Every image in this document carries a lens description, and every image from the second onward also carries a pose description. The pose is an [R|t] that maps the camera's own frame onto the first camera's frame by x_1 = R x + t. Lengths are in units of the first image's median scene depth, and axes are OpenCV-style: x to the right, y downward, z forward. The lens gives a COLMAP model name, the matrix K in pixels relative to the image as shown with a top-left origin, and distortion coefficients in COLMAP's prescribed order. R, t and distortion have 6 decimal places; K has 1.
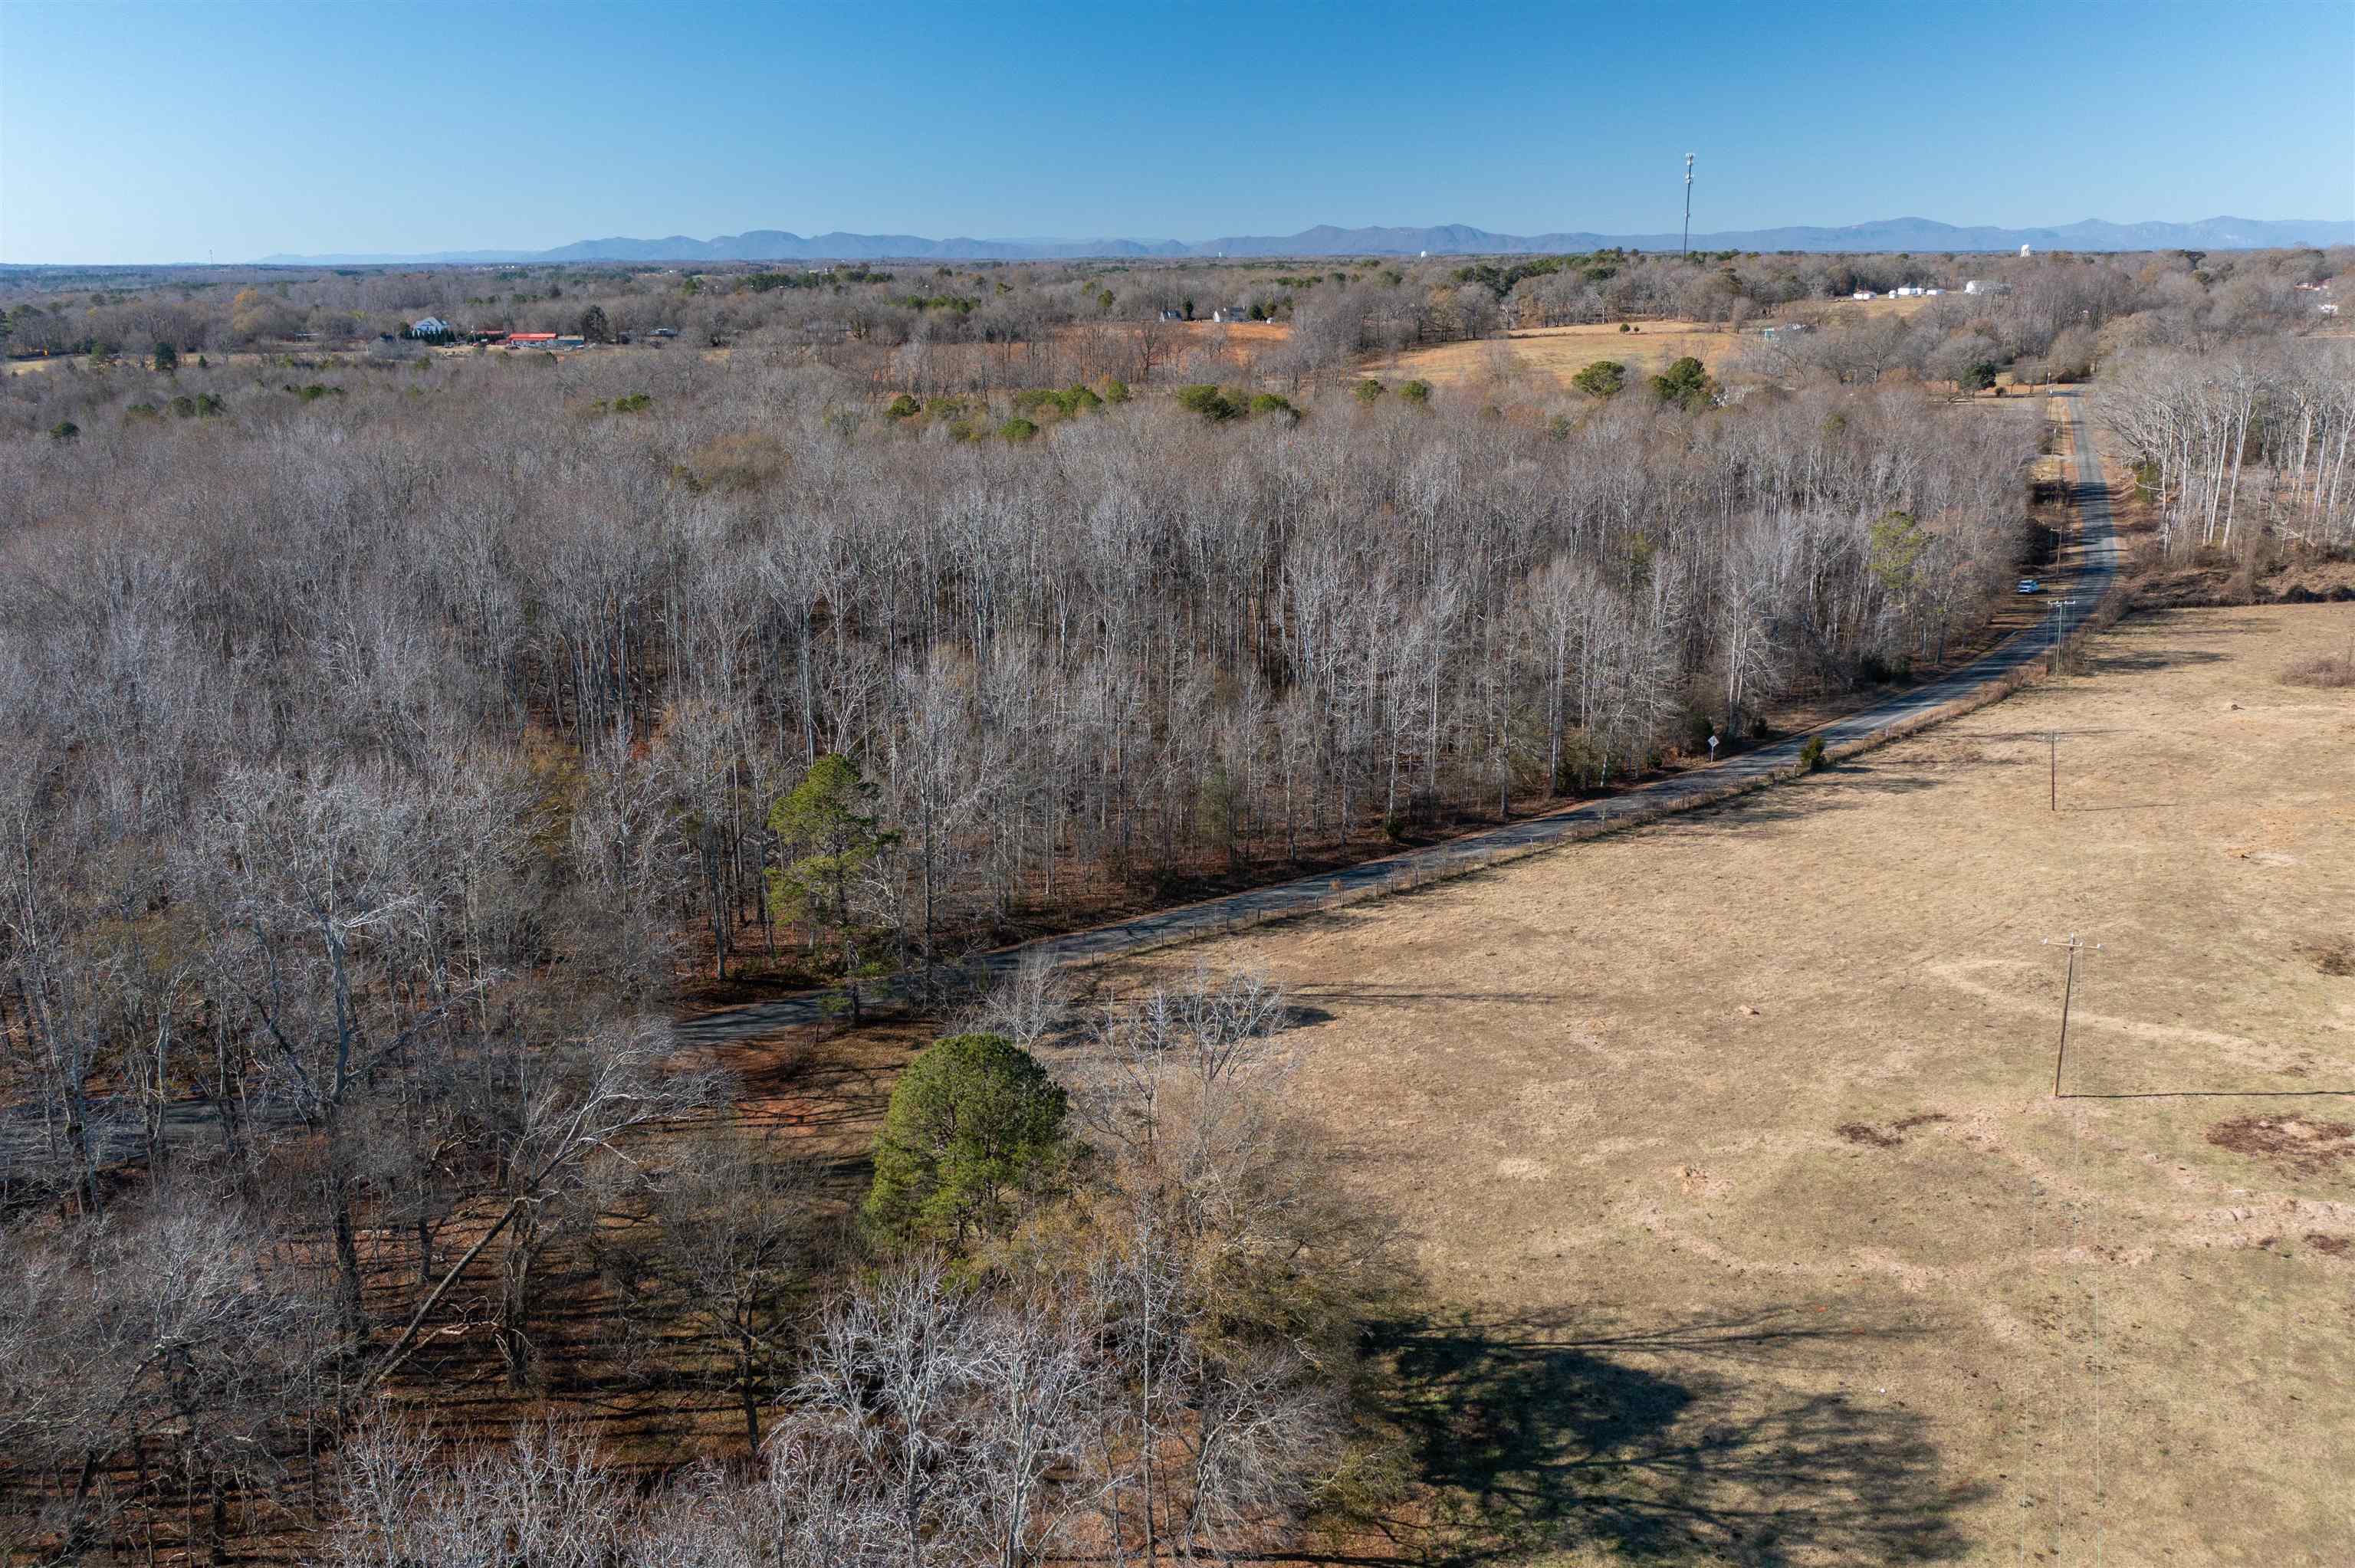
lens RADIAL K [[1864.1, 0, 1212.6], [0, 1864.1, 768.7], [0, 0, 1]] dist [-0.010251, 0.012095]
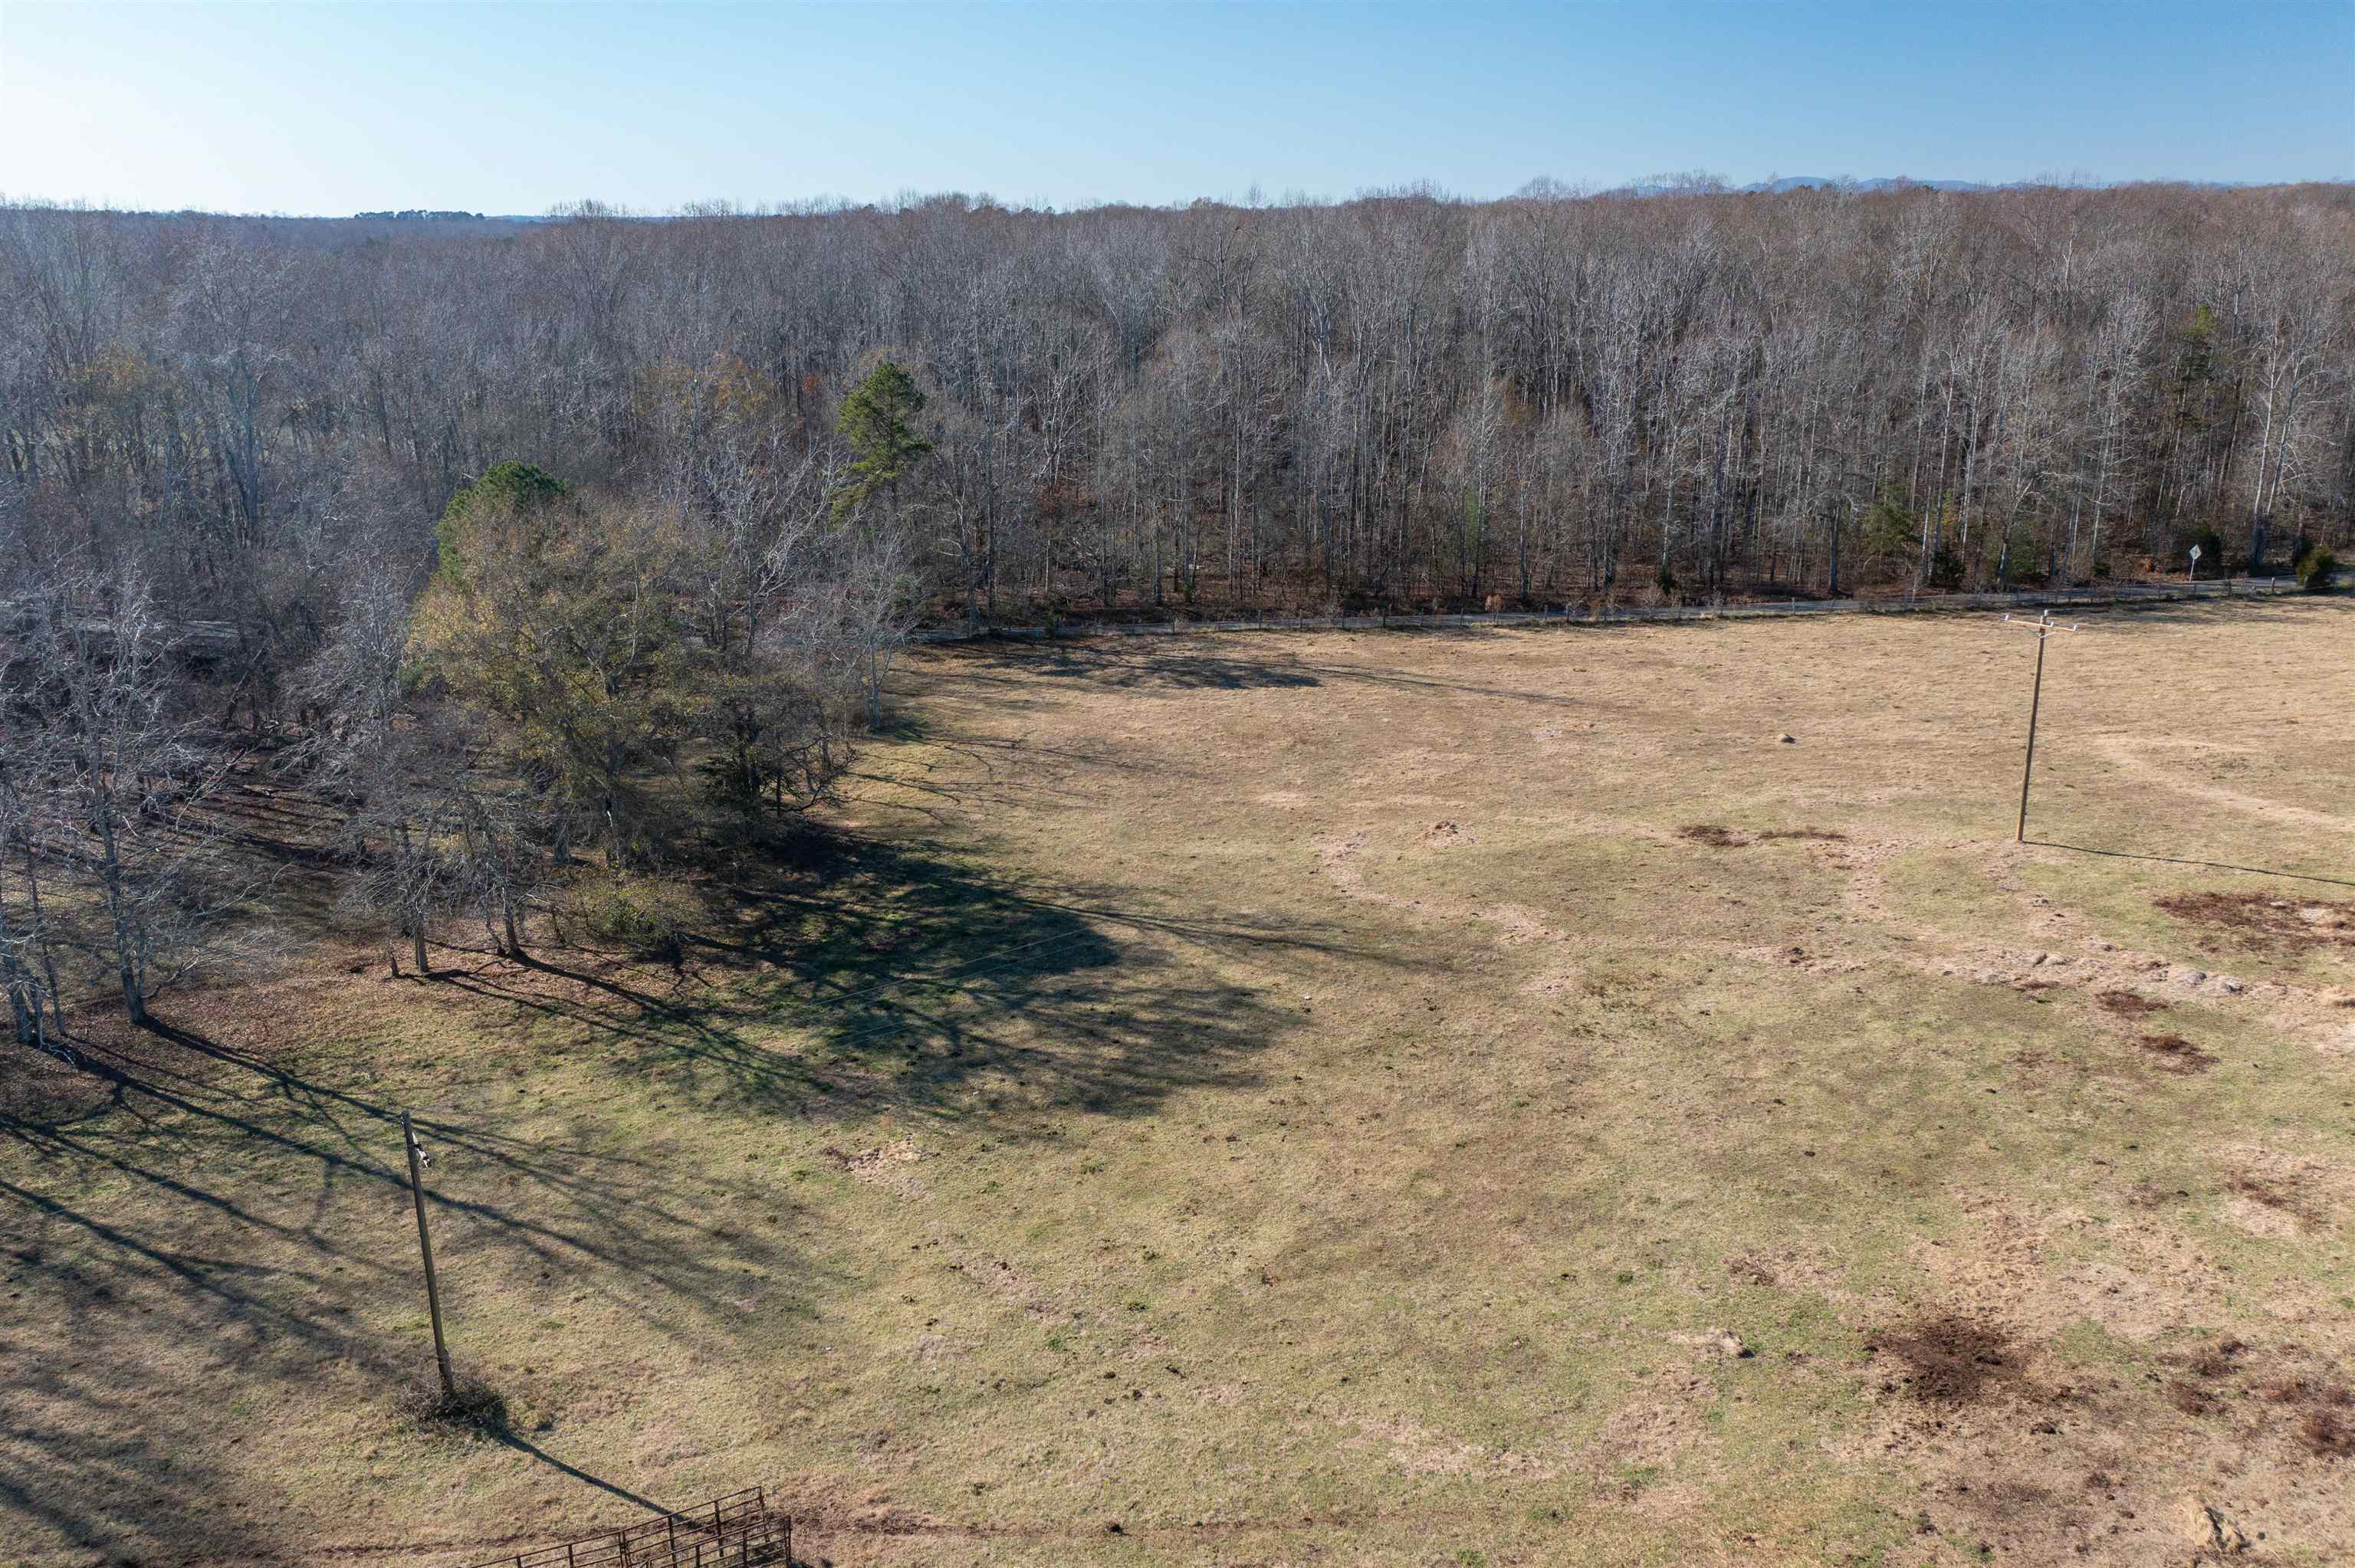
lens RADIAL K [[1864.1, 0, 1181.3], [0, 1864.1, 781.3], [0, 0, 1]] dist [-0.010251, 0.012095]
pose [[0.865240, 0.141761, -0.480898, 0.662478], [-0.124158, 0.989901, 0.068418, 0.183769], [0.485740, 0.000510, 0.874103, 0.249586]]
